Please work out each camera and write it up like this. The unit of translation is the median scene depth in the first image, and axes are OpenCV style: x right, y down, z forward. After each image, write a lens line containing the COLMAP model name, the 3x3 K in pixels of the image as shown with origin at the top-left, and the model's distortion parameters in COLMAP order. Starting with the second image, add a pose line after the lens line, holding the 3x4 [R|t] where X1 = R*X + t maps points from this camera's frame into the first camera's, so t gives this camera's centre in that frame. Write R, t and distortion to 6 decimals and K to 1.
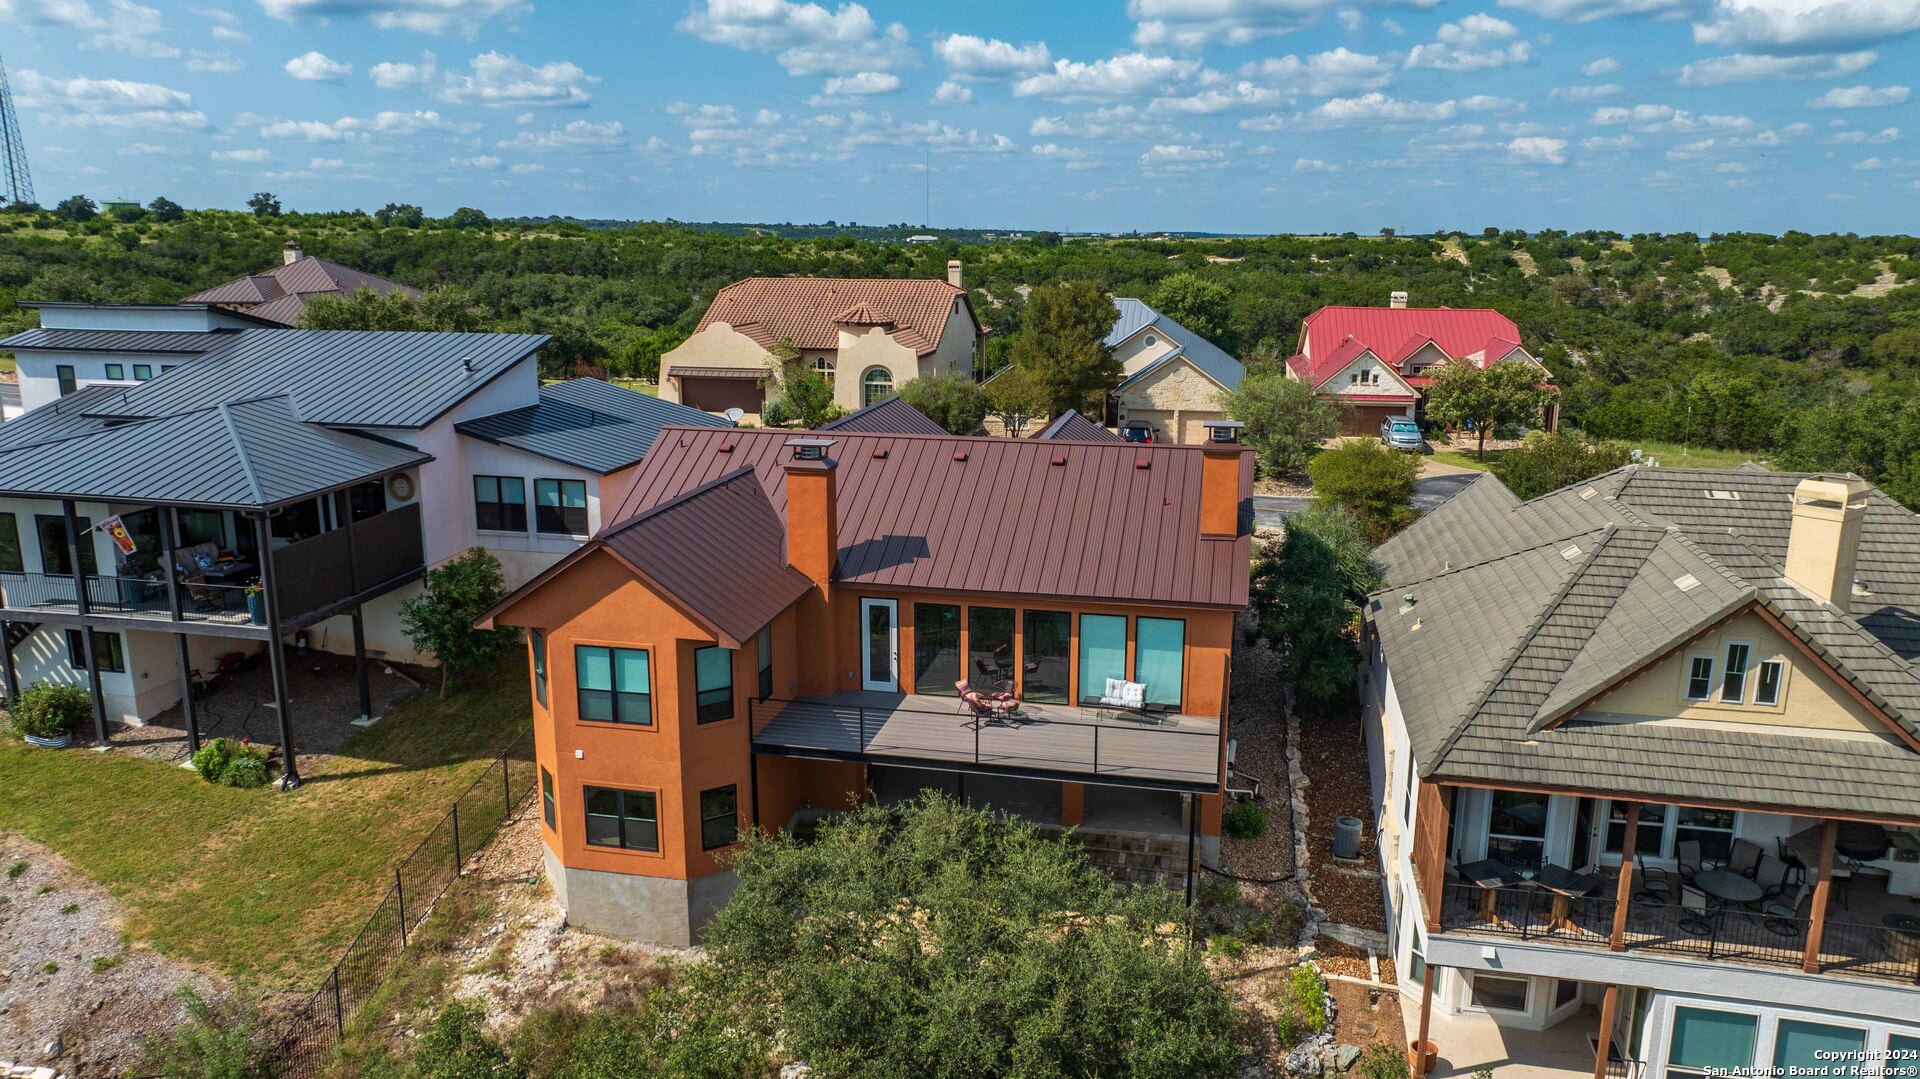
lens RADIAL K [[1354.2, 0, 960.0], [0, 1354.2, 539.5], [0, 0, 1]] dist [-0.004449, -0.002288]
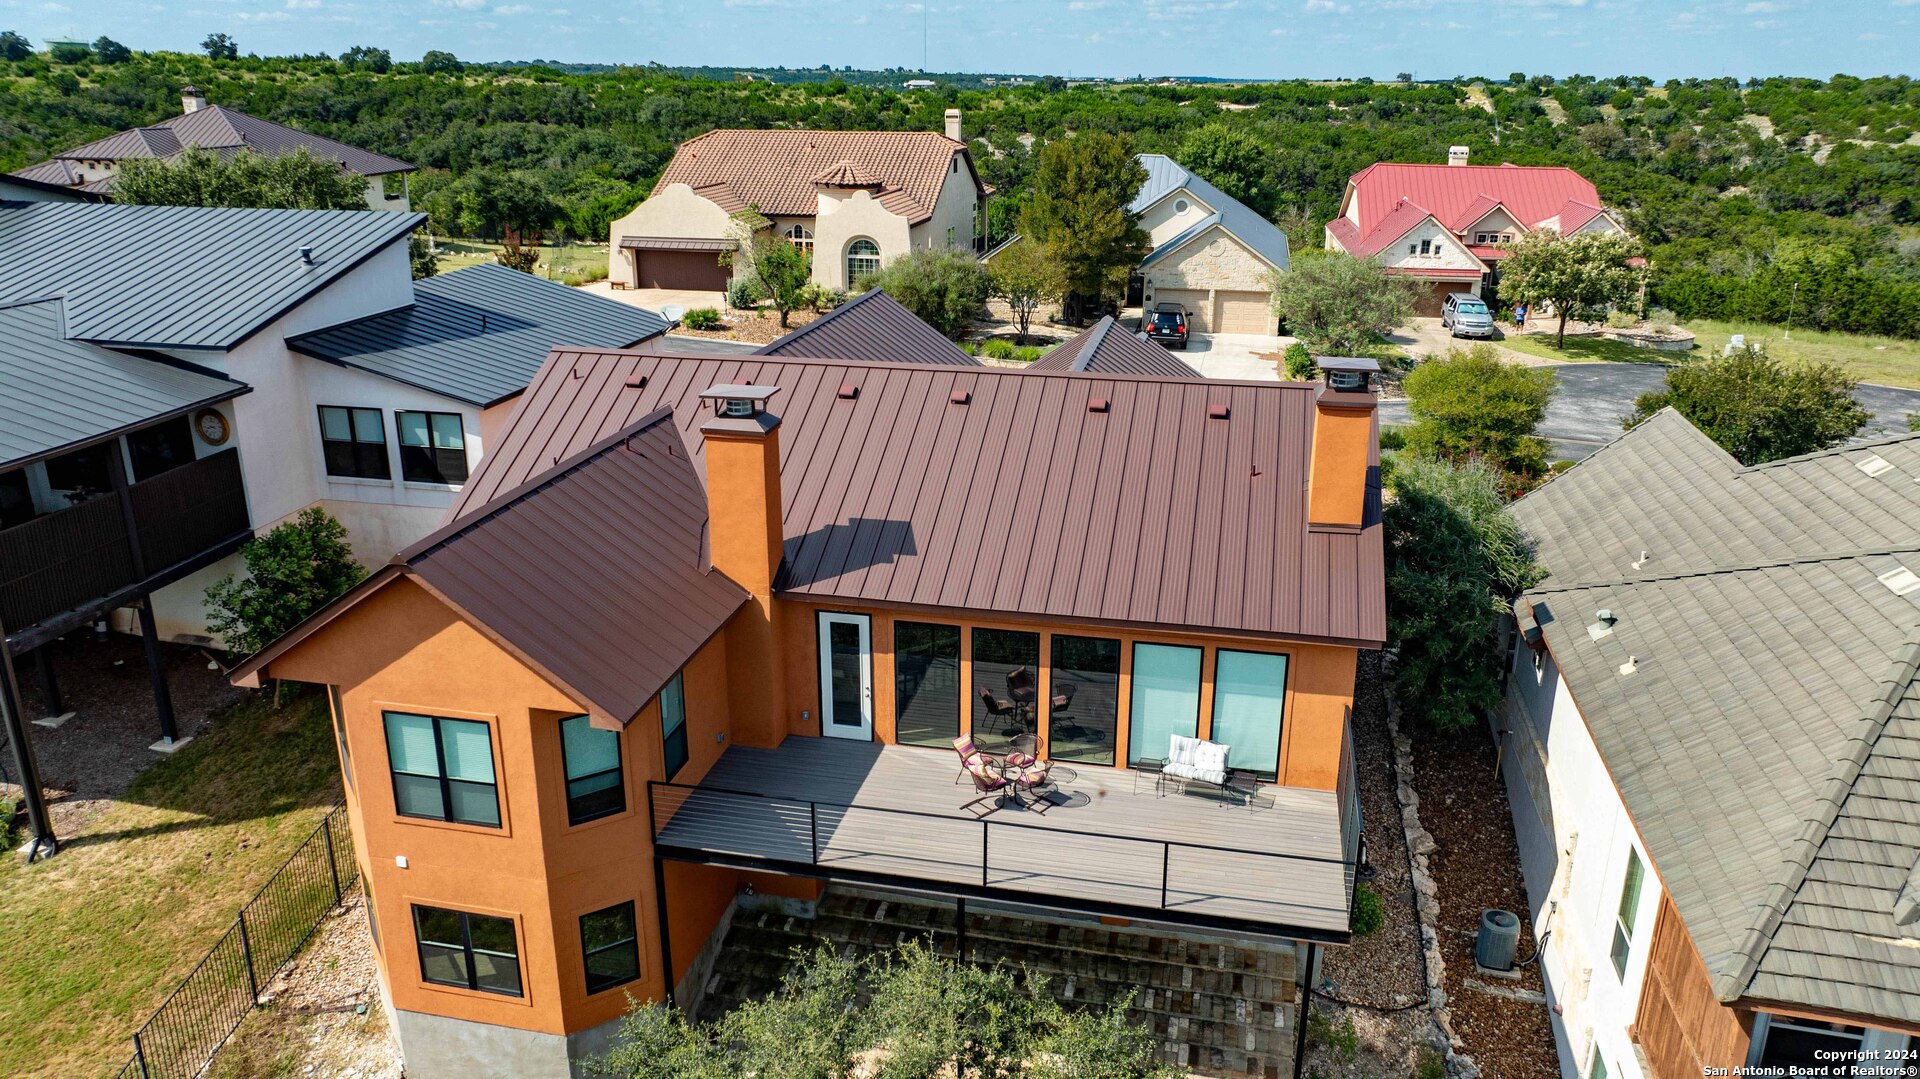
lens RADIAL K [[1368.9, 0, 960.0], [0, 1368.9, 539.5], [0, 0, 1]] dist [-0.051217, 0.079633]
pose [[1.000000, 0.000015, 0.000958, -0.000231], [-0.000115, 0.994554, 0.104222, -0.026949], [-0.000951, -0.104222, 0.994554, 0.121524]]
